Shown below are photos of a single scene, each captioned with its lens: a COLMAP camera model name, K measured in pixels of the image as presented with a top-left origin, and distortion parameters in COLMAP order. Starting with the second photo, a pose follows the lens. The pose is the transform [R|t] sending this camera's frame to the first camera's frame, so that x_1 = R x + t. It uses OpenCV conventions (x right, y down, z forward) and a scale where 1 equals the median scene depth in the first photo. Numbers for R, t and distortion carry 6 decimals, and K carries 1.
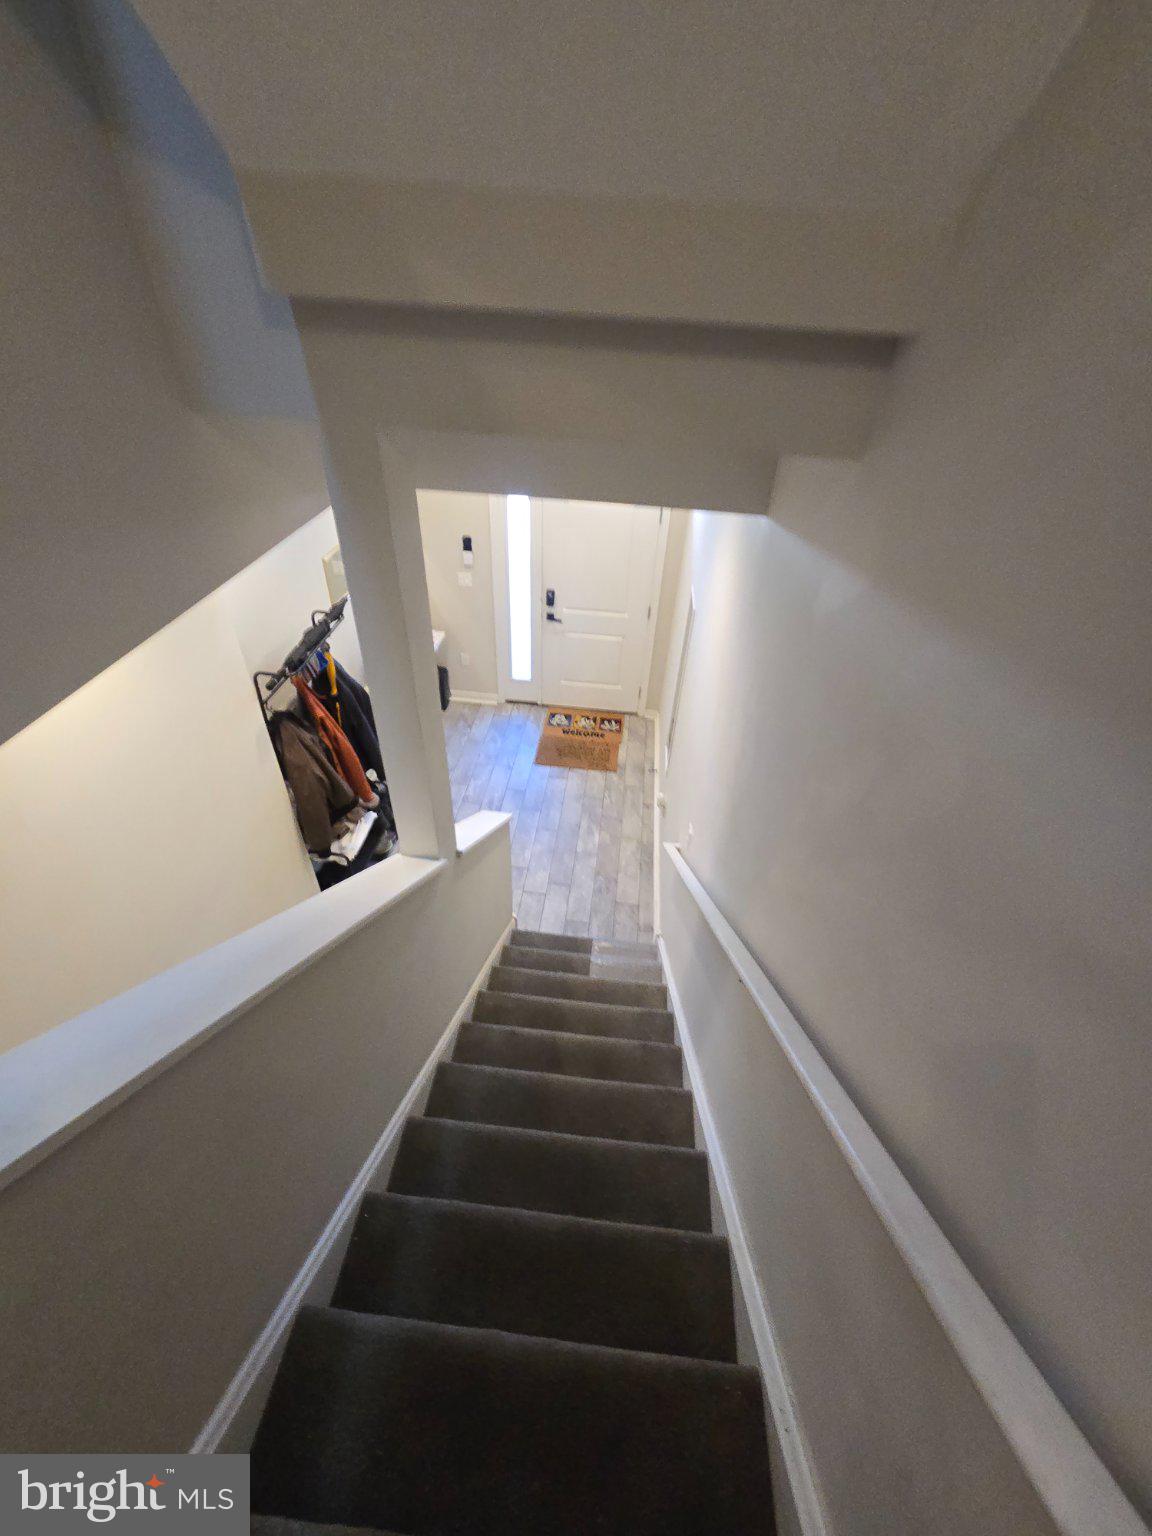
lens RADIAL K [[633.0, 0, 577.3], [0, 633.0, 756.7], [0, 0, 1]] dist [-0.001283, 0.000247]
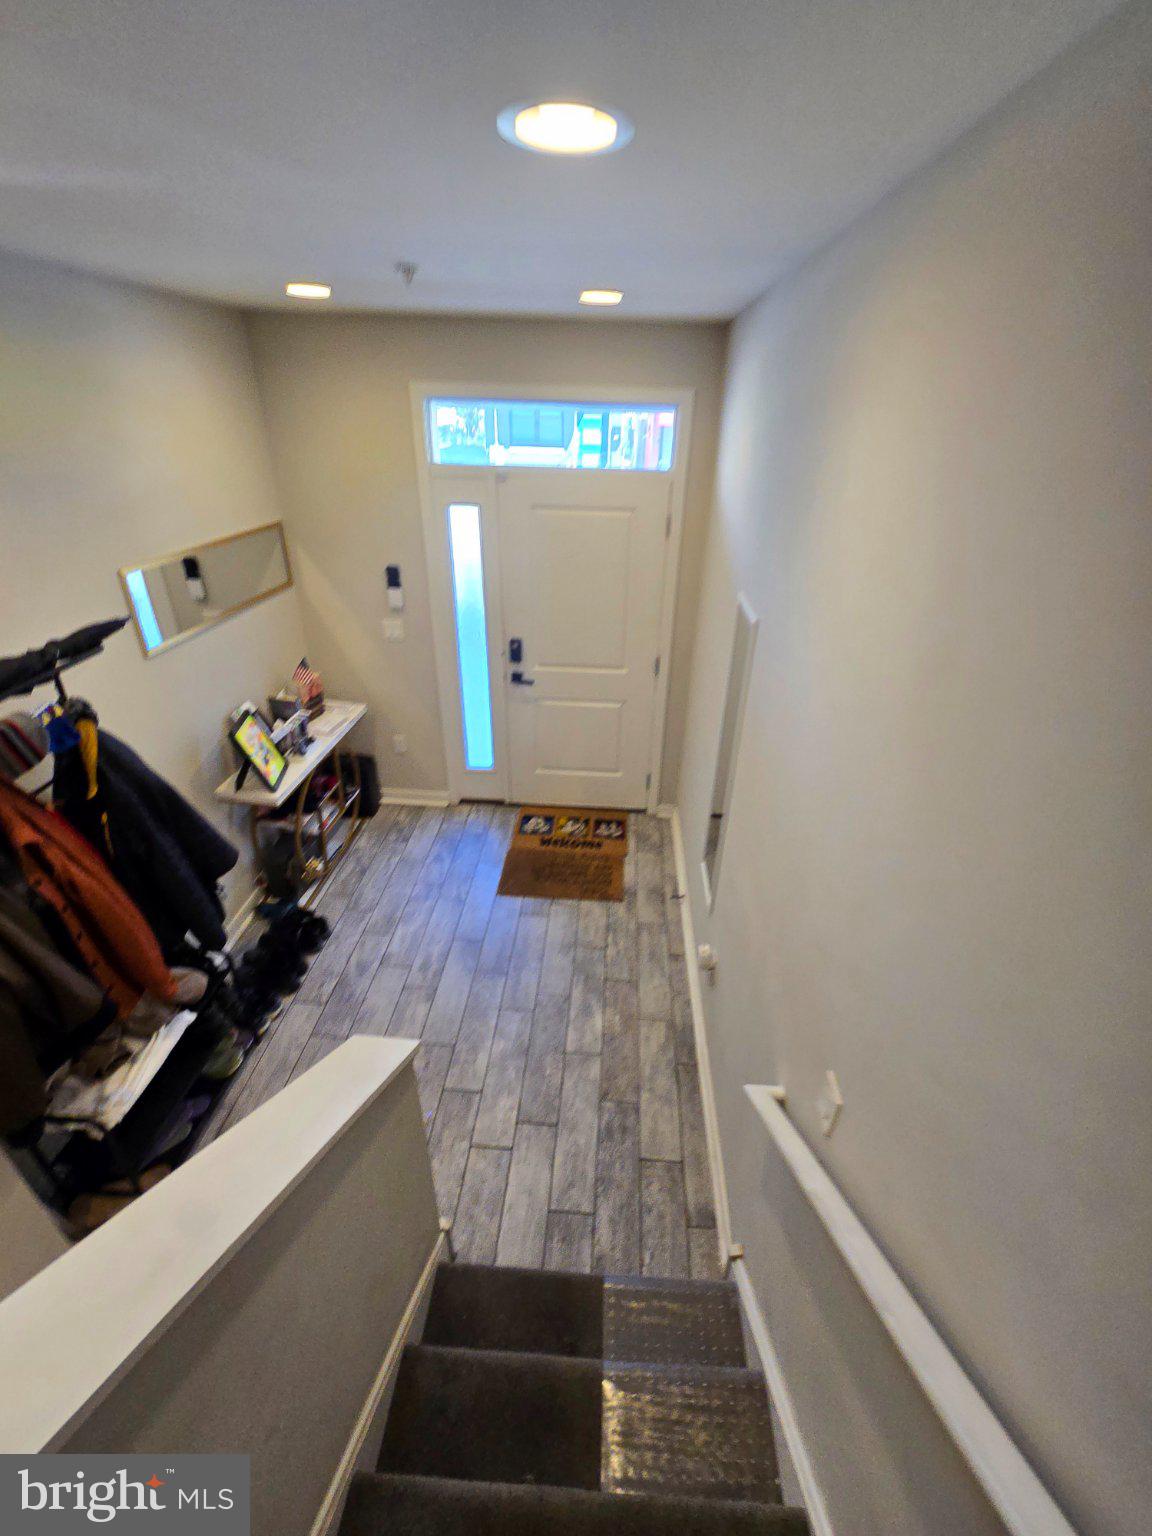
lens RADIAL K [[629.3, 0, 581.6], [0, 629.3, 740.9], [0, 0, 1]] dist [-0.004259, 0.000669]
pose [[0.998930, -0.038015, 0.026338, 0.008224], [0.042164, 0.982589, -0.180944, -0.023547], [-0.019001, 0.181861, 0.983141, 0.334023]]
